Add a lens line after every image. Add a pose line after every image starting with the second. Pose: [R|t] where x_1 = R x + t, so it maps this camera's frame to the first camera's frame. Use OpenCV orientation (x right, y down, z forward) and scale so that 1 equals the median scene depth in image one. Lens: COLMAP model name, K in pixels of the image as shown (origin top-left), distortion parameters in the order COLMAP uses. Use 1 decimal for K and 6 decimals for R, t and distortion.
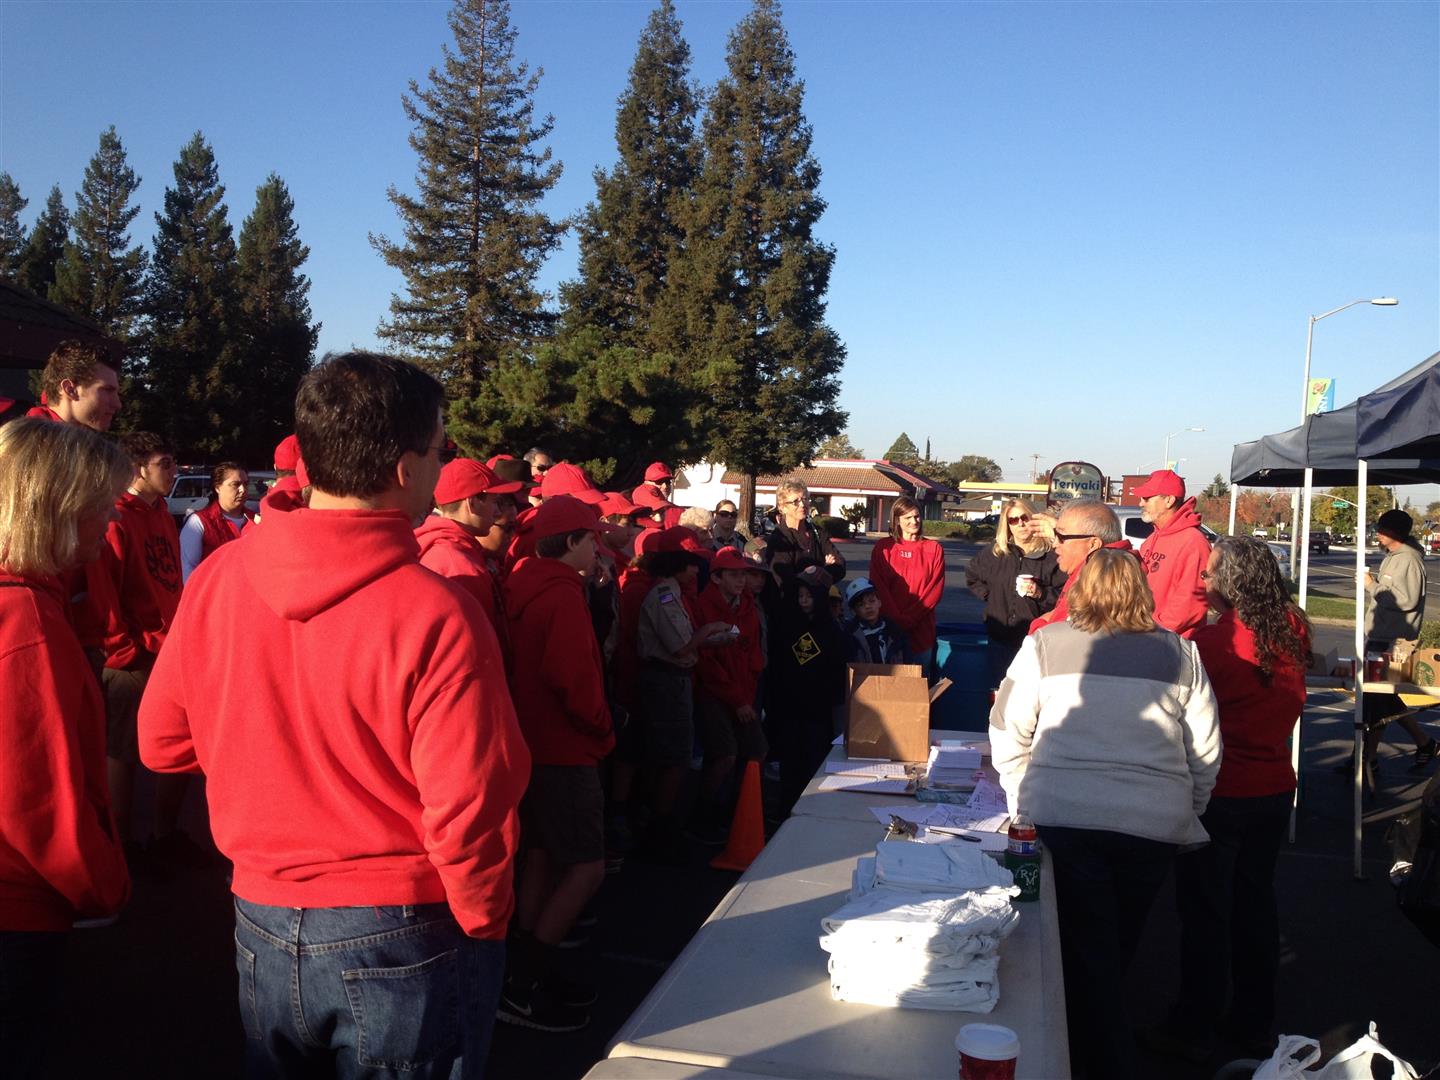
lens RADIAL K [[1434.0, 0, 713.8], [0, 1434.0, 543.7], [0, 0, 1]] dist [0.126770, -0.307989]
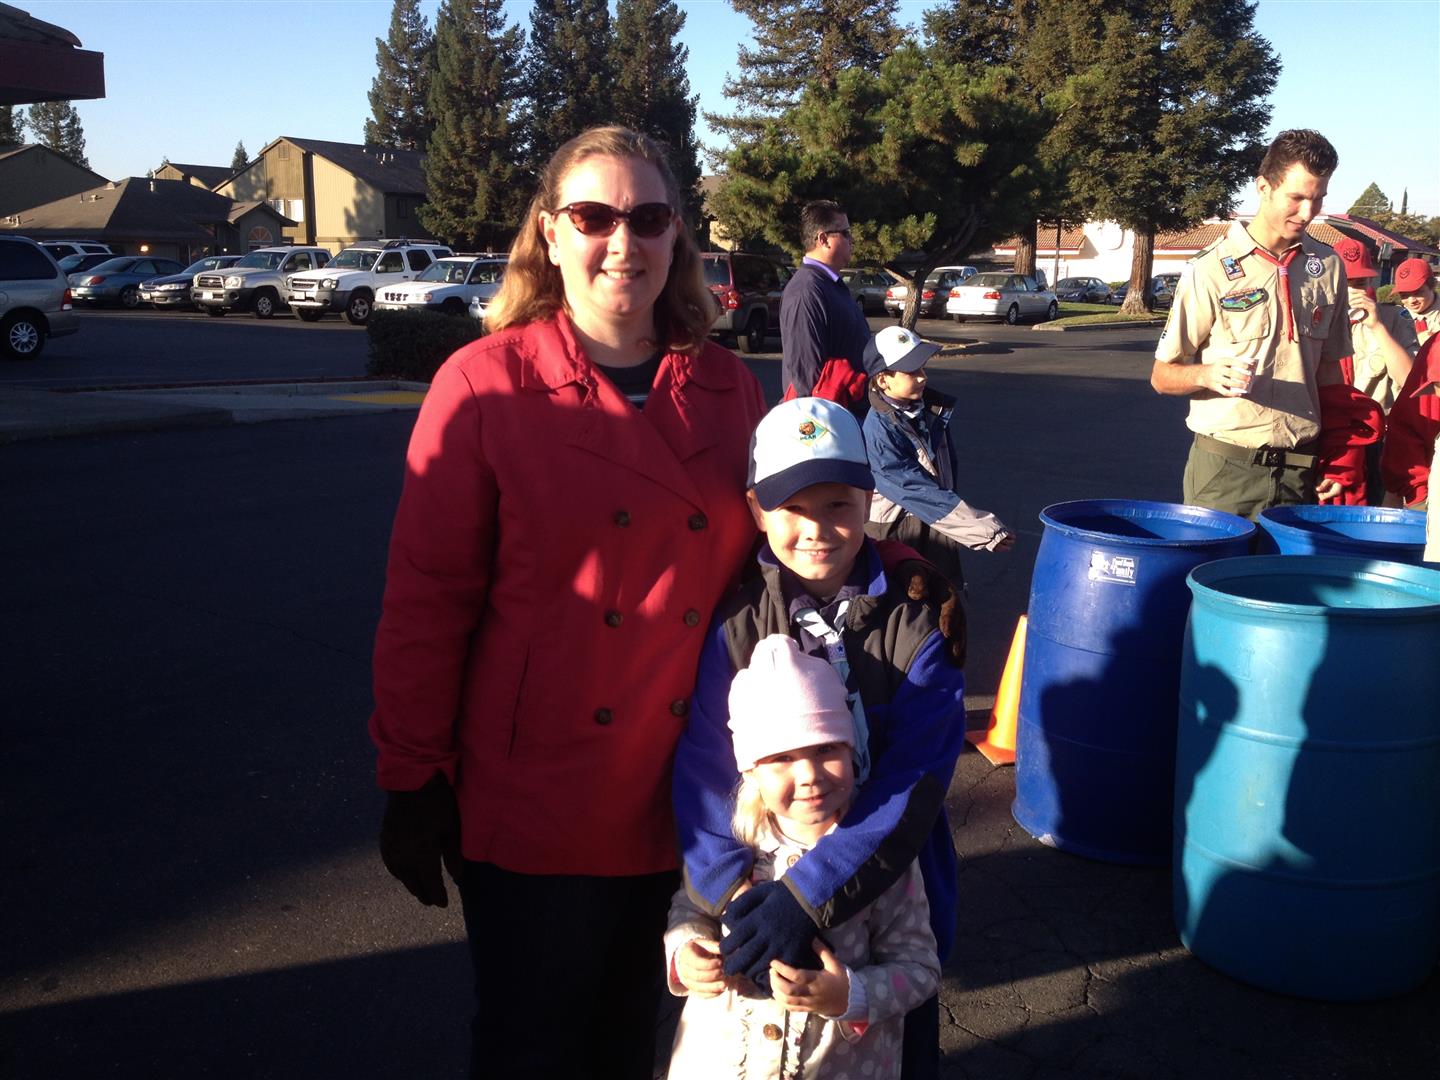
lens RADIAL K [[1434.0, 0, 713.8], [0, 1434.0, 543.7], [0, 0, 1]] dist [0.126770, -0.307989]
pose [[0.957334, 0.019721, -0.288309, 0.030351], [0.023330, 0.989138, 0.145126, 0.000350], [0.288039, -0.145661, 0.946476, 0.135684]]
